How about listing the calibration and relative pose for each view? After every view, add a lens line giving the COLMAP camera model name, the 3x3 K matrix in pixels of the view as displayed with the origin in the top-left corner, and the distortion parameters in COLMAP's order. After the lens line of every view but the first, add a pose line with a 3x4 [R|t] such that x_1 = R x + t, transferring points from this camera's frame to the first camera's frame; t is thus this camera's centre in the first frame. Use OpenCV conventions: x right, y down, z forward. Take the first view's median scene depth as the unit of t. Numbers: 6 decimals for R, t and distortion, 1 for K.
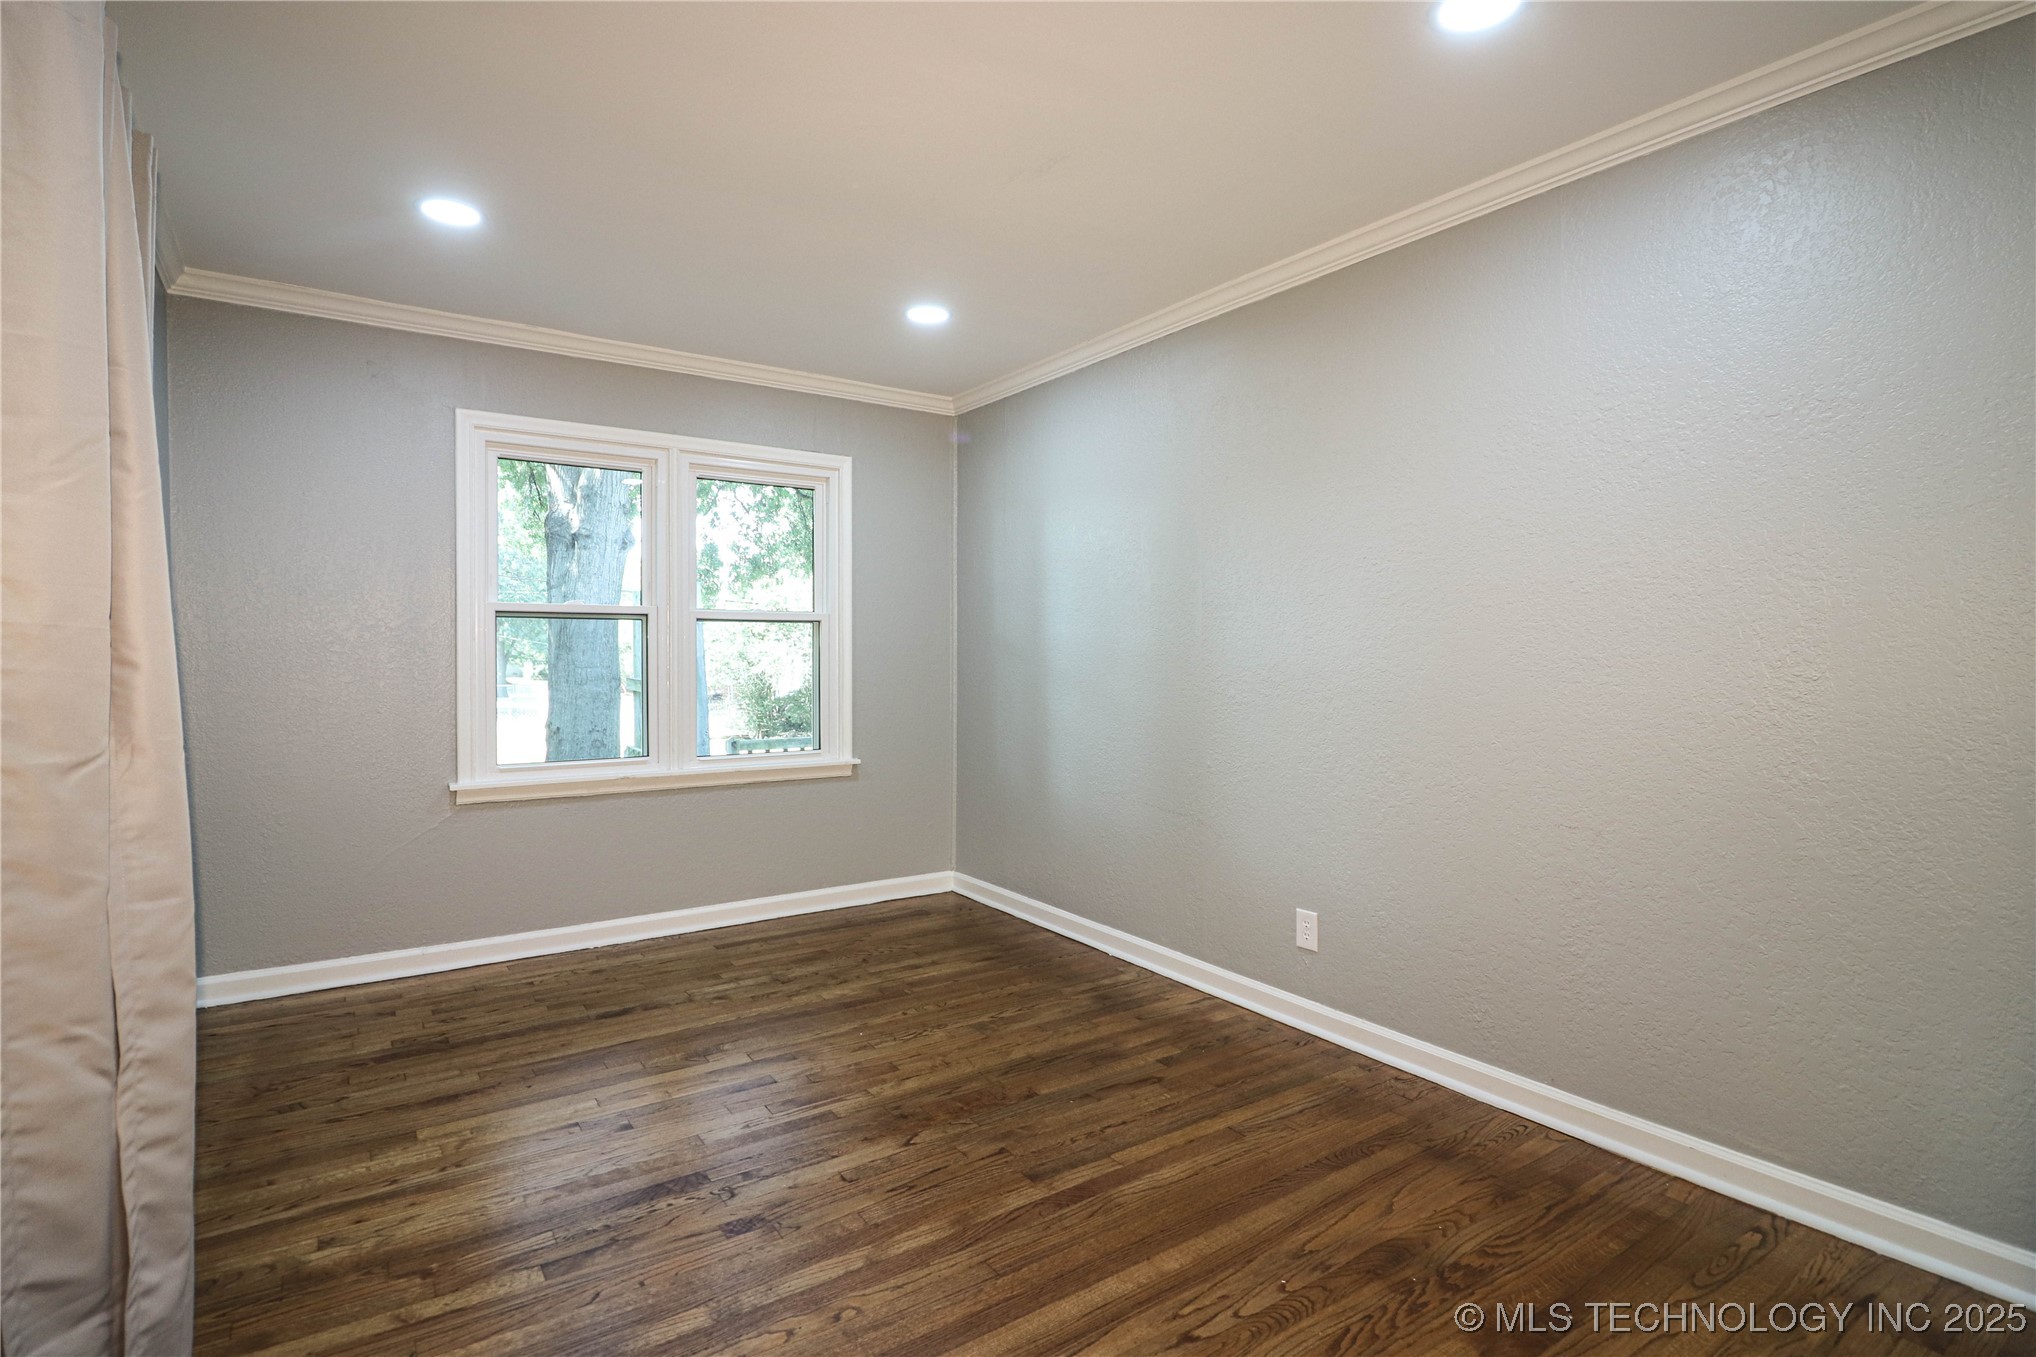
lens RADIAL K [[987.0, 0, 1018.0], [0, 987.0, 678.5], [0, 0, 1]] dist [-0.001298, -0.017223]
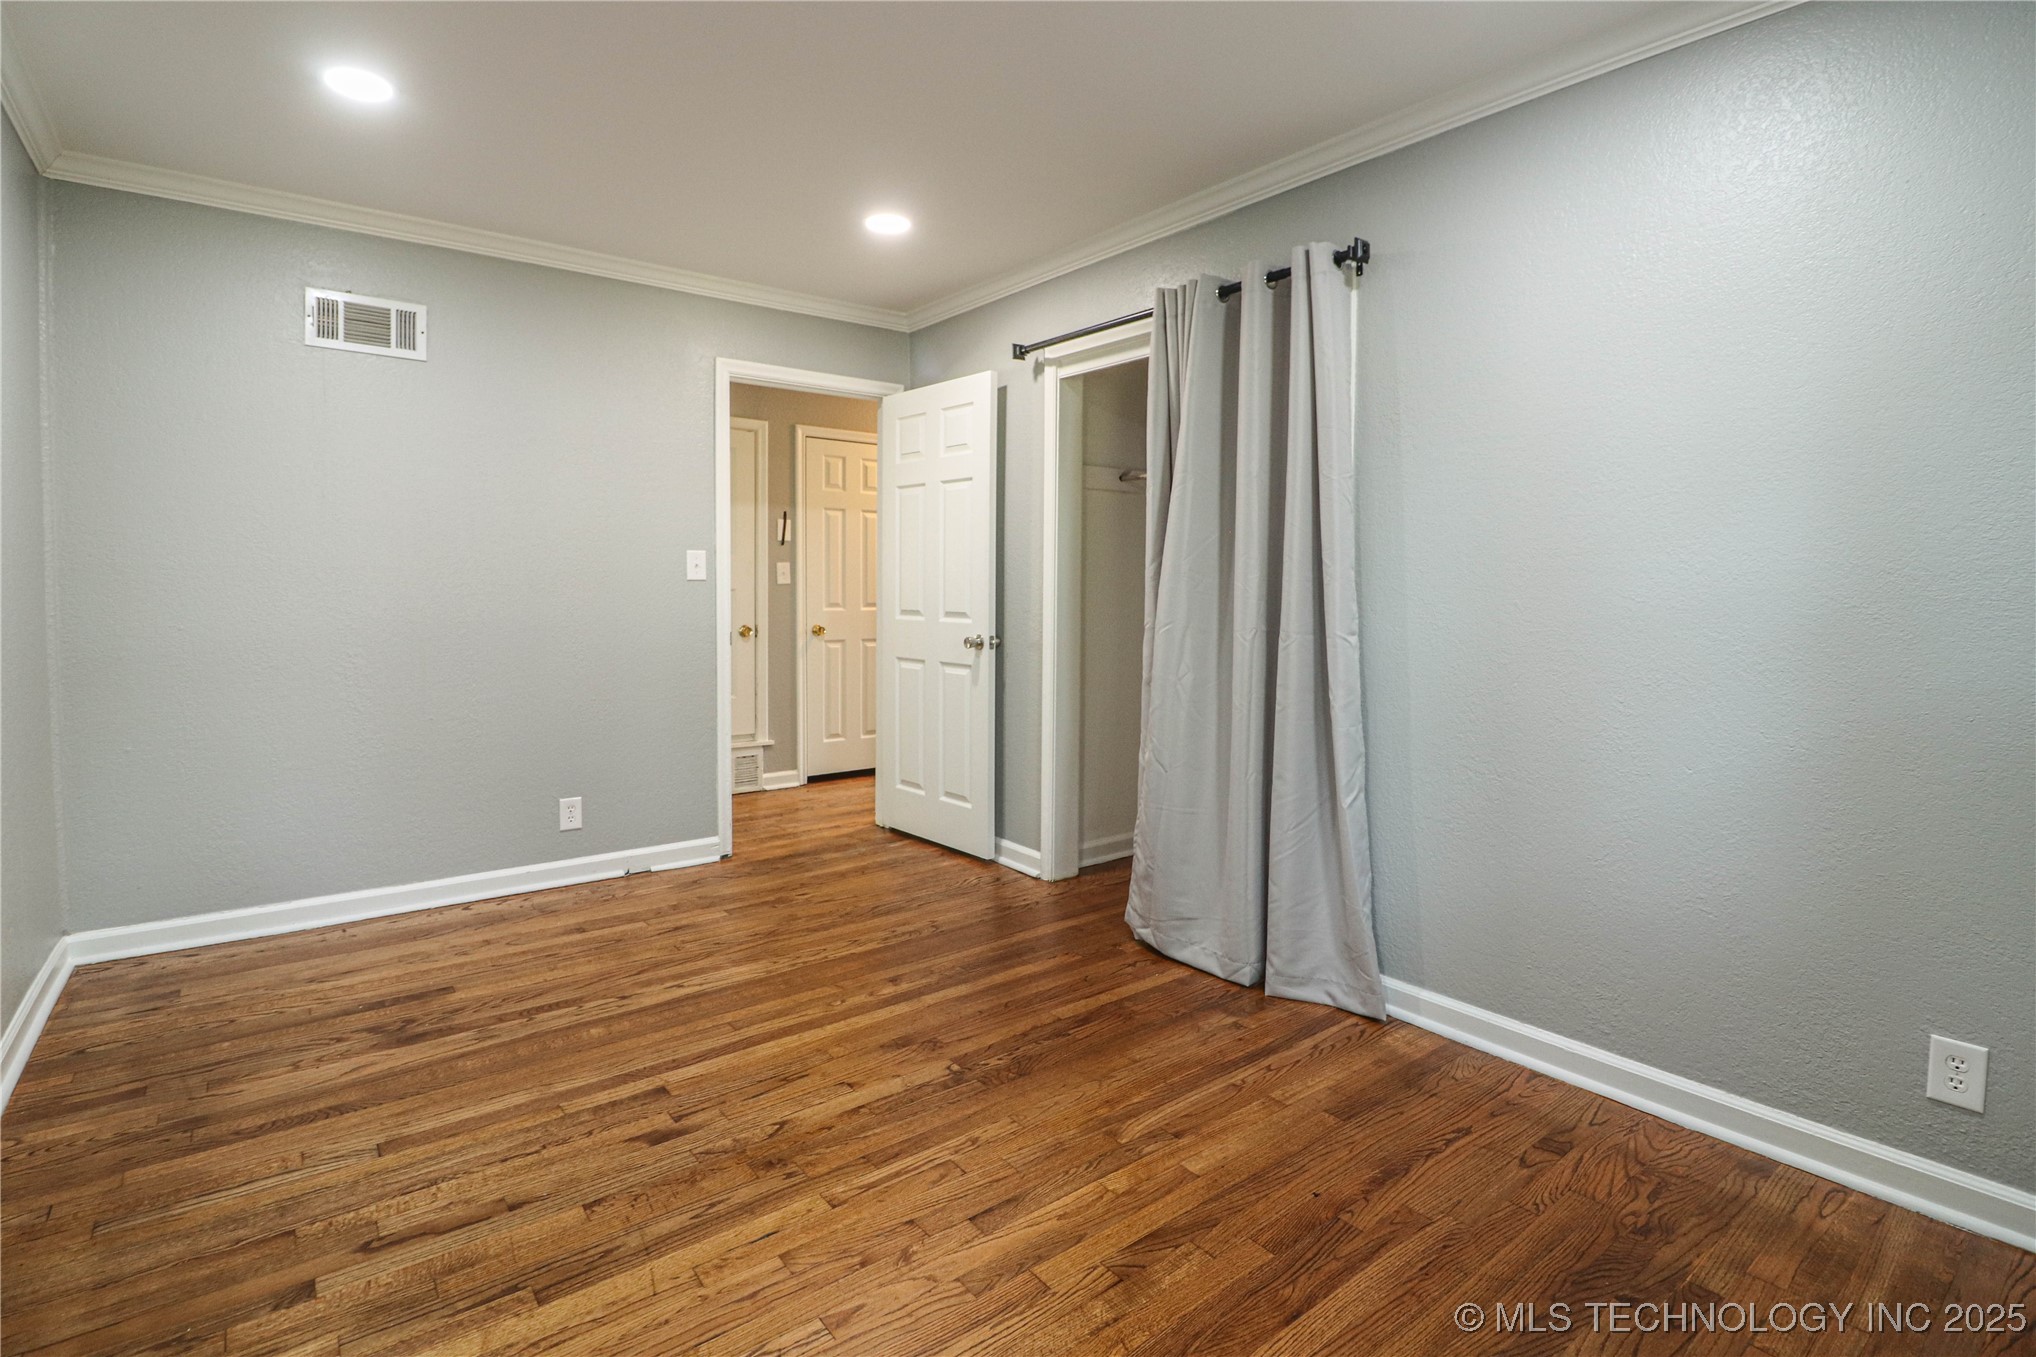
lens RADIAL K [[987.0, 0, 1018.0], [0, 987.0, 678.5], [0, 0, 1]] dist [-0.001298, -0.017223]
pose [[-0.998316, -0.004827, -0.057802, -0.290494], [-0.011808, 0.992576, 0.121054, -0.042067], [0.056789, 0.121532, -0.990962, 1.973687]]
